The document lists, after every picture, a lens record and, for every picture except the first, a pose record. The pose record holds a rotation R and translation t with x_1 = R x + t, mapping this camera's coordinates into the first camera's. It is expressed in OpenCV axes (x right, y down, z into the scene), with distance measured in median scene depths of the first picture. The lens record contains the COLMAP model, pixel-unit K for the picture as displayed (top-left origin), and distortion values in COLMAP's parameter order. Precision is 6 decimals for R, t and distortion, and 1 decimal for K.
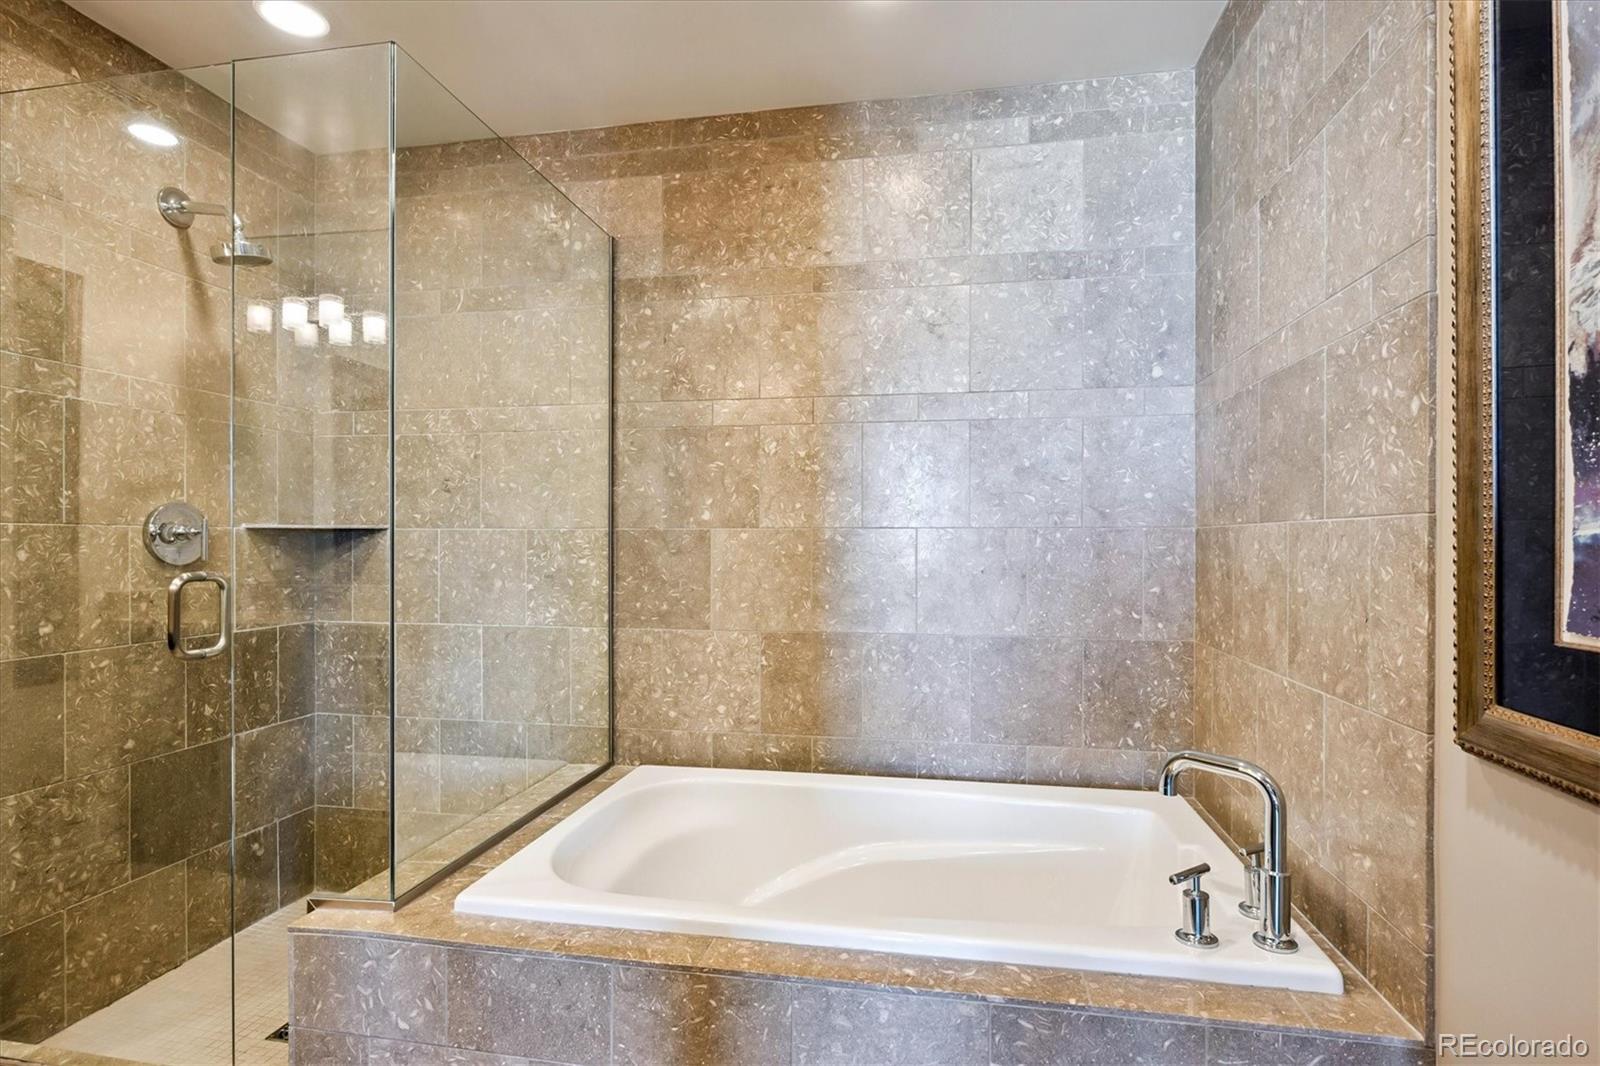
lens RADIAL K [[808.1, 0, 805.1], [0, 808.1, 538.7], [0, 0, 1]] dist [-0.001210, -0.001618]
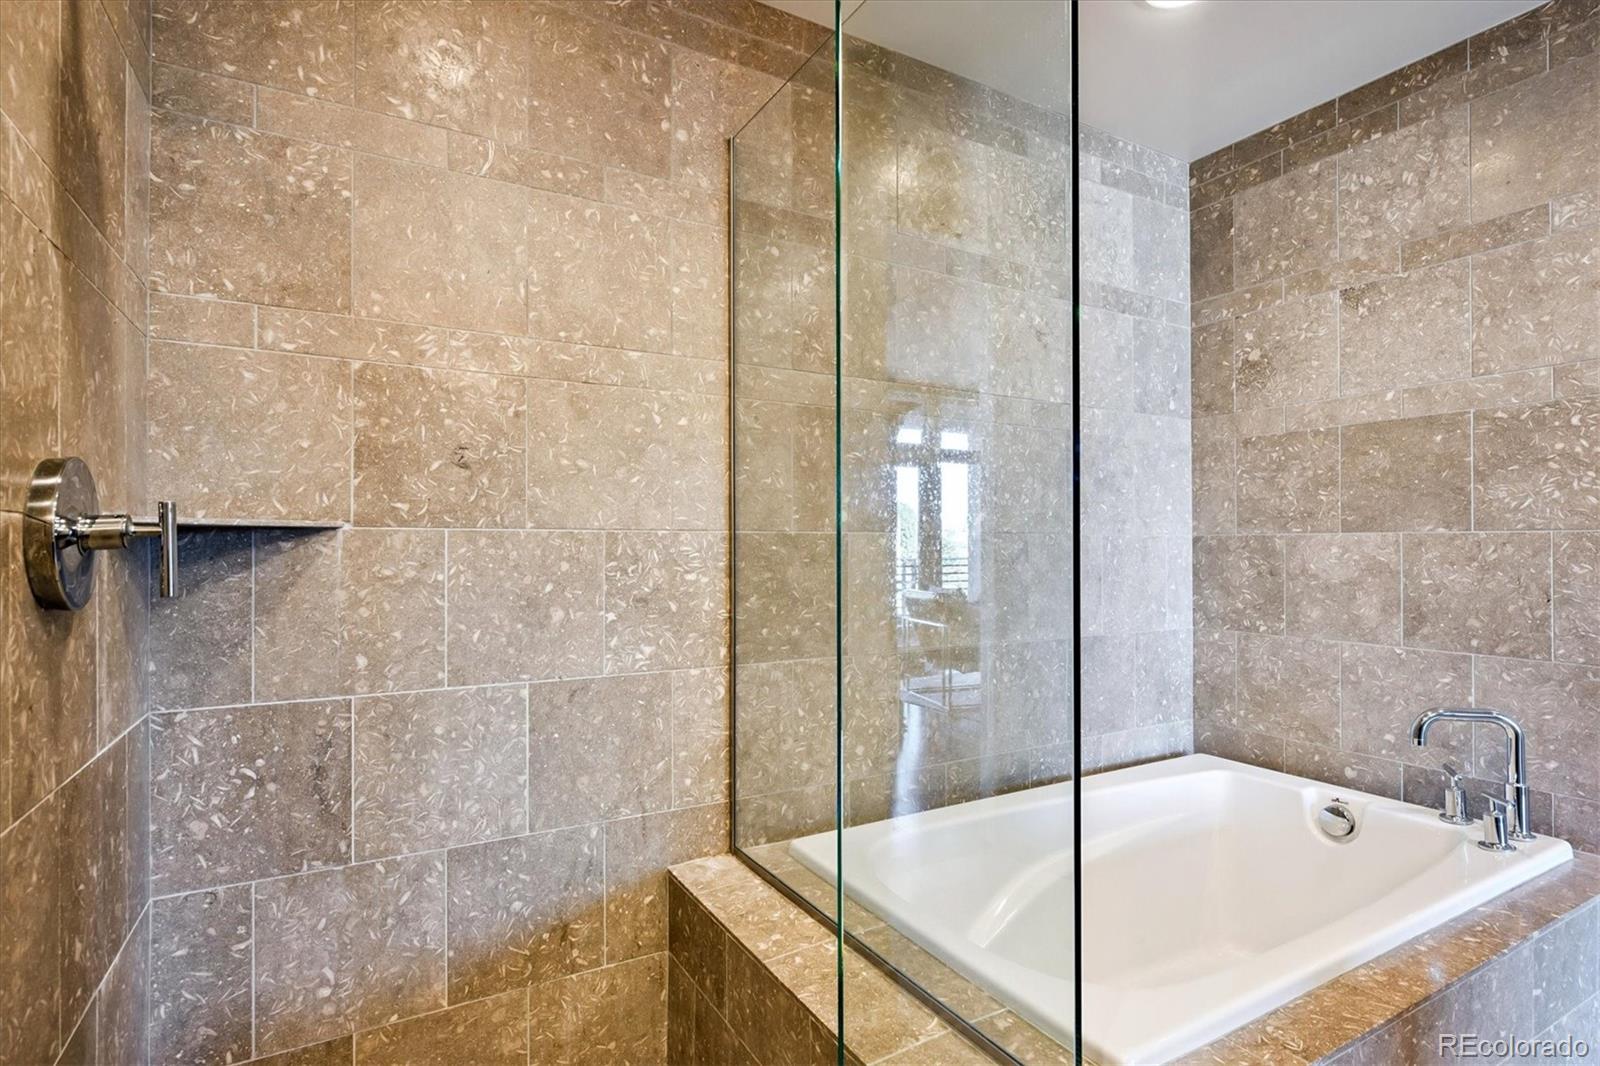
lens RADIAL K [[808.1, 0, 807.9], [0, 808.1, 536.9], [0, 0, 1]] dist [-0.001210, -0.001618]
pose [[0.760437, 0.005140, 0.649392, -0.668429], [-0.000294, 0.999971, -0.007570, -0.001840], [-0.649412, 0.005566, 0.760416, 0.392023]]
